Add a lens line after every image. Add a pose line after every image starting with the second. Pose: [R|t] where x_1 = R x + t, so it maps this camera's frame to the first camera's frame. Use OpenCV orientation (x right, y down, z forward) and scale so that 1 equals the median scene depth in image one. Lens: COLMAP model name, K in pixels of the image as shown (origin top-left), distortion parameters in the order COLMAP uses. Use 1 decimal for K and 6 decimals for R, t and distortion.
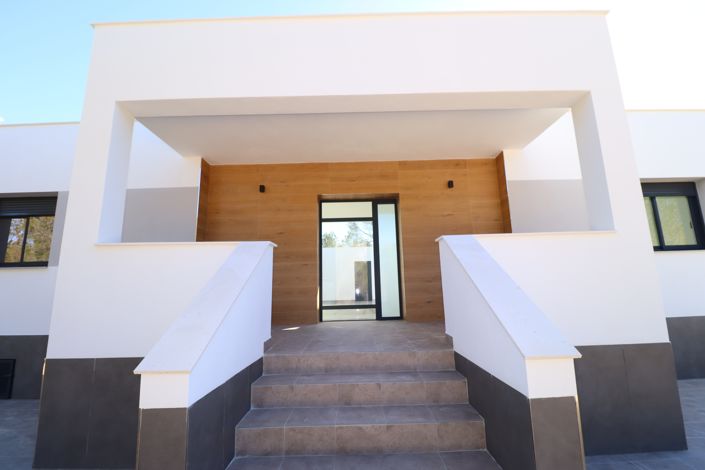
lens RADIAL K [[326.8, 0, 352.3], [0, 326.8, 233.7], [0, 0, 1]] dist [-0.004161, -0.000739]
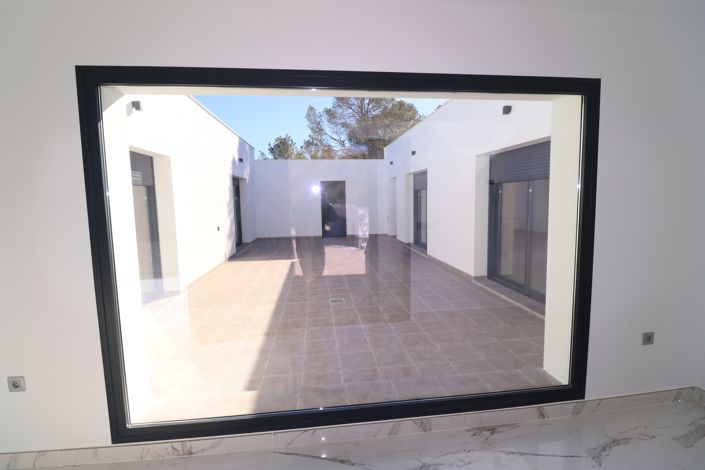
lens RADIAL K [[326.8, 0, 353.2], [0, 326.8, 233.7], [0, 0, 1]] dist [-0.004161, -0.000739]
pose [[0.993029, -0.009913, 0.117451, -0.004102], [-0.022681, 0.961765, 0.272935, 0.004610], [-0.115666, -0.273696, 0.954836, 0.224092]]
